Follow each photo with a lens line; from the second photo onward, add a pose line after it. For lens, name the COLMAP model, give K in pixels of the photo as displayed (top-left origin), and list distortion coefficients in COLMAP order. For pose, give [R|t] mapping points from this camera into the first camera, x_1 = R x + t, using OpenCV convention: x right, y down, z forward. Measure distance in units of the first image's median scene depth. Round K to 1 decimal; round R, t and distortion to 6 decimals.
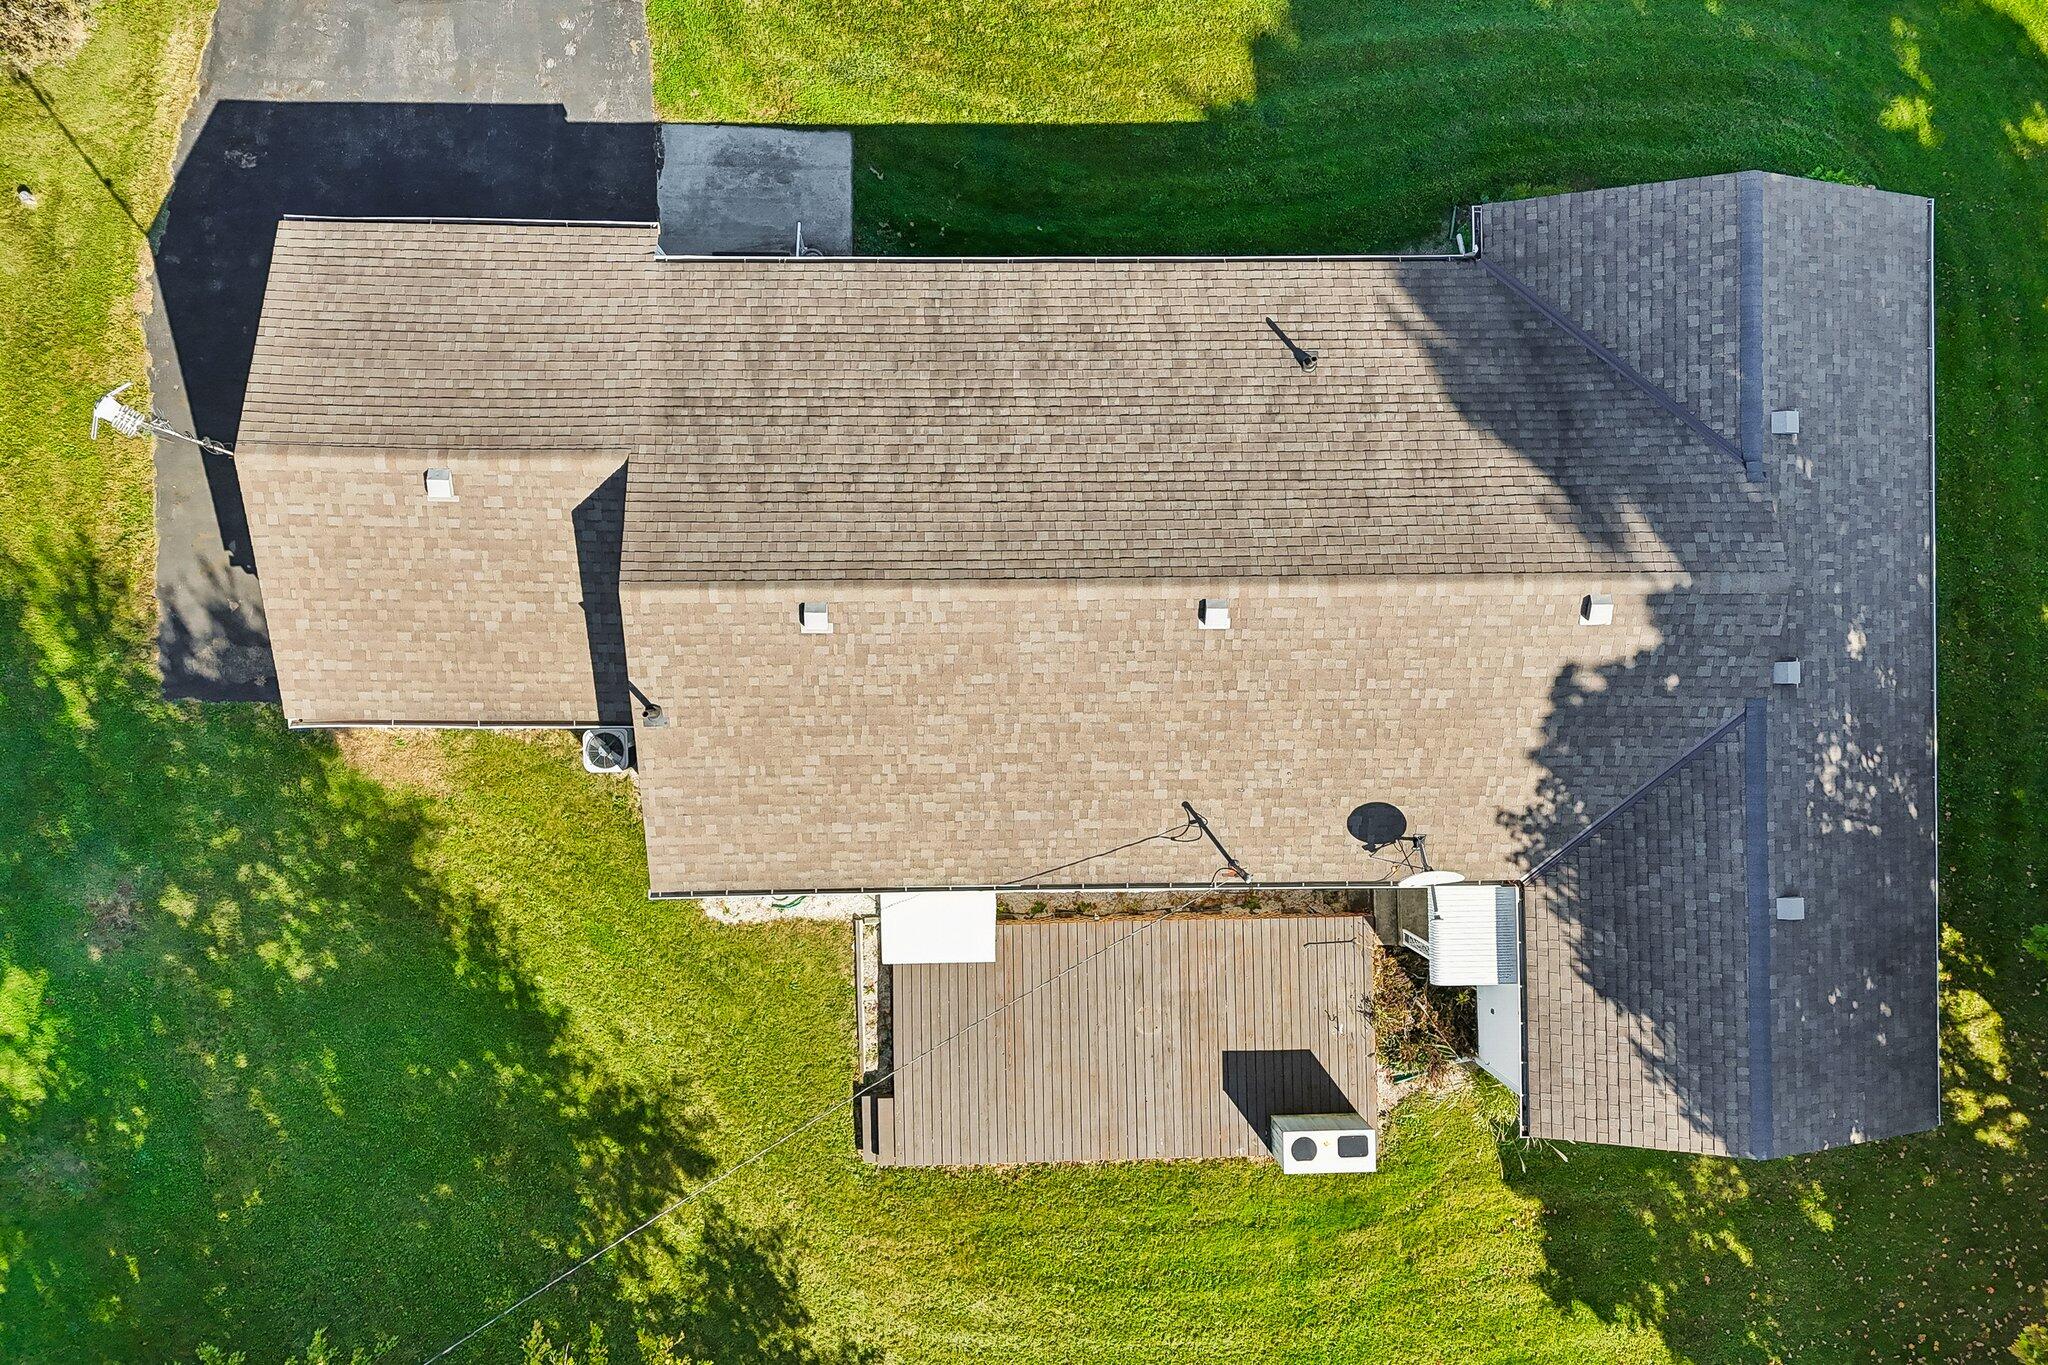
lens RADIAL K [[1370.8, 0, 1022.1], [0, 1370.8, 781.3], [0, 0, 1]] dist [0.058408, -0.060123]
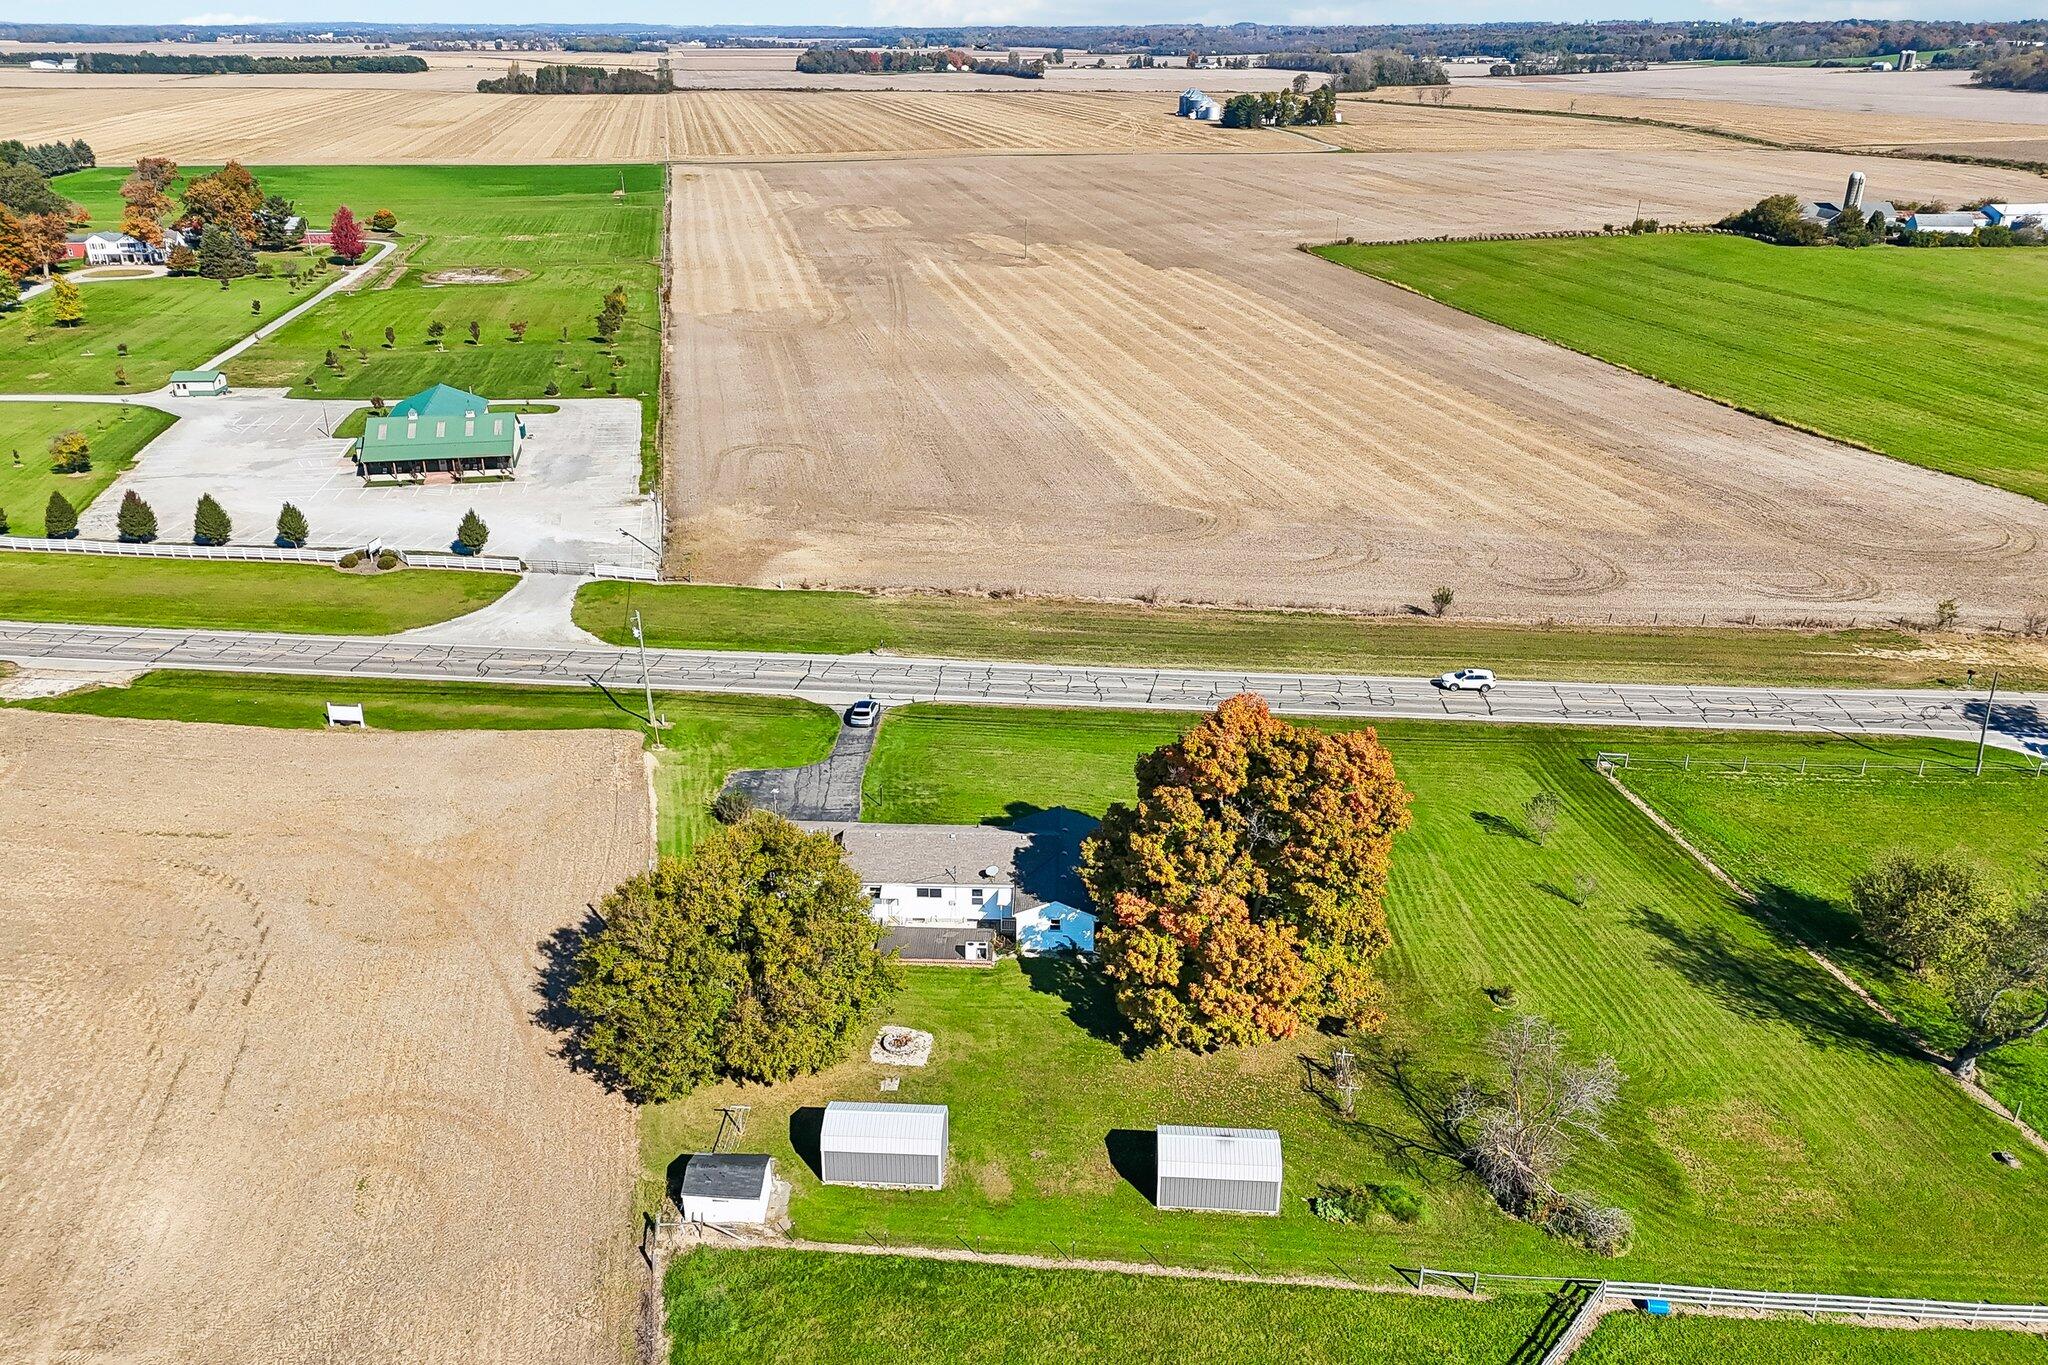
lens RADIAL K [[1526.6, 0, 1025.0], [0, 1526.6, 659.7], [0, 0, 1]] dist [0.071001, -0.074886]
pose [[0.998452, -0.000506, -0.055624, 0.604005], [-0.051854, 0.353525, -0.933987, 4.140747], [0.020137, 0.935425, 0.352951, -1.410792]]
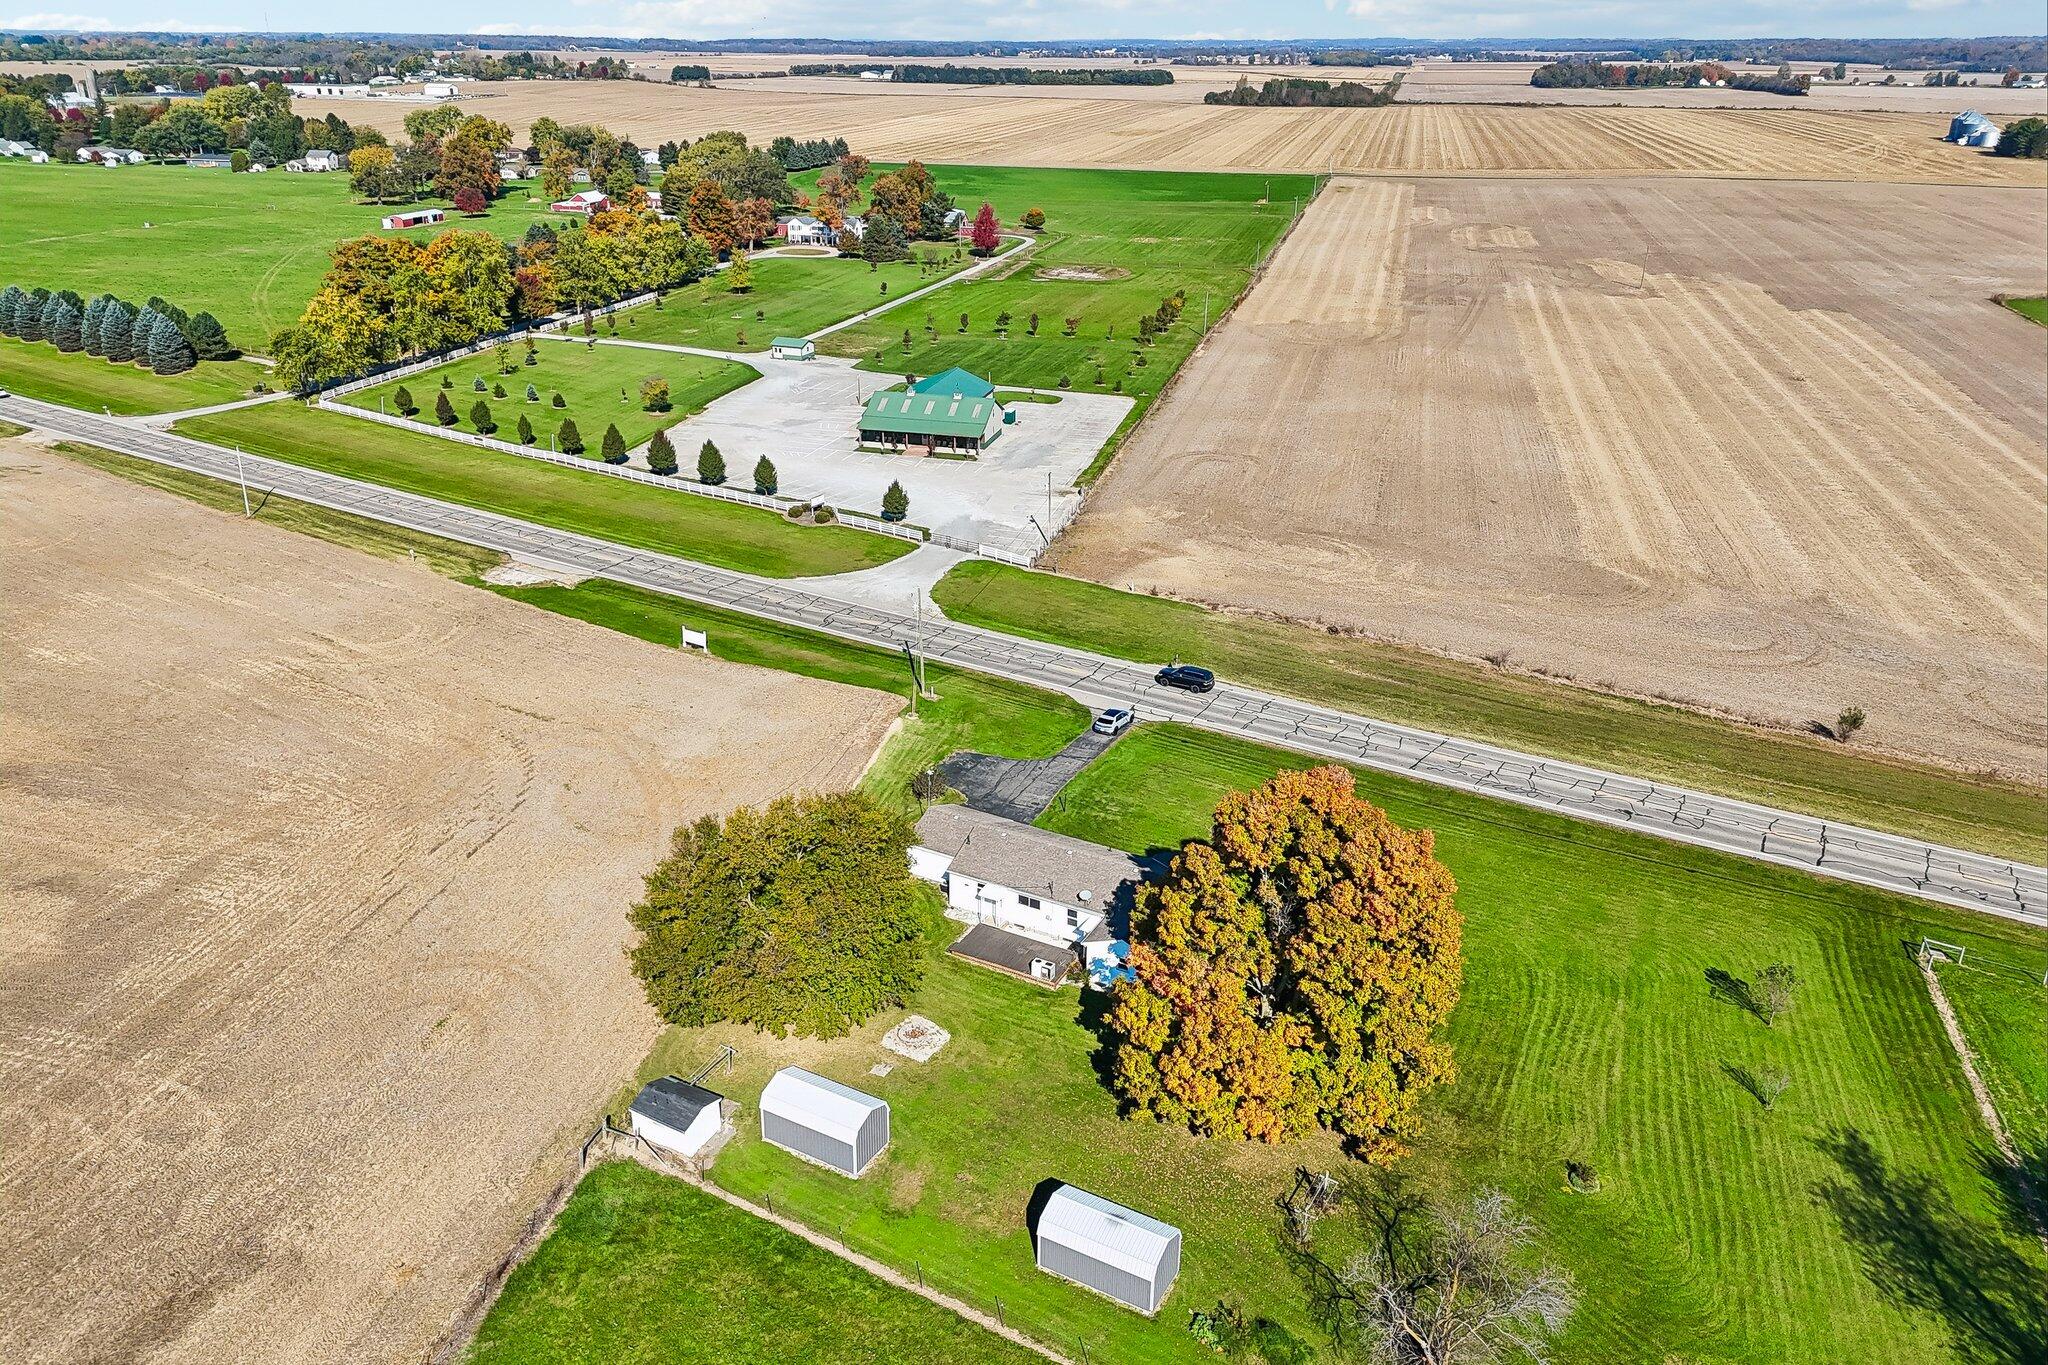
lens RADIAL K [[1498.6, 0, 1024.0], [0, 1498.6, 682.5], [0, 0, 1]] dist [0.075410, -0.078848]
pose [[0.875696, 0.172887, -0.450851, 1.987530], [-0.482862, 0.314408, -0.817307, 3.592775], [0.000449, 0.933412, 0.358807, -1.375884]]
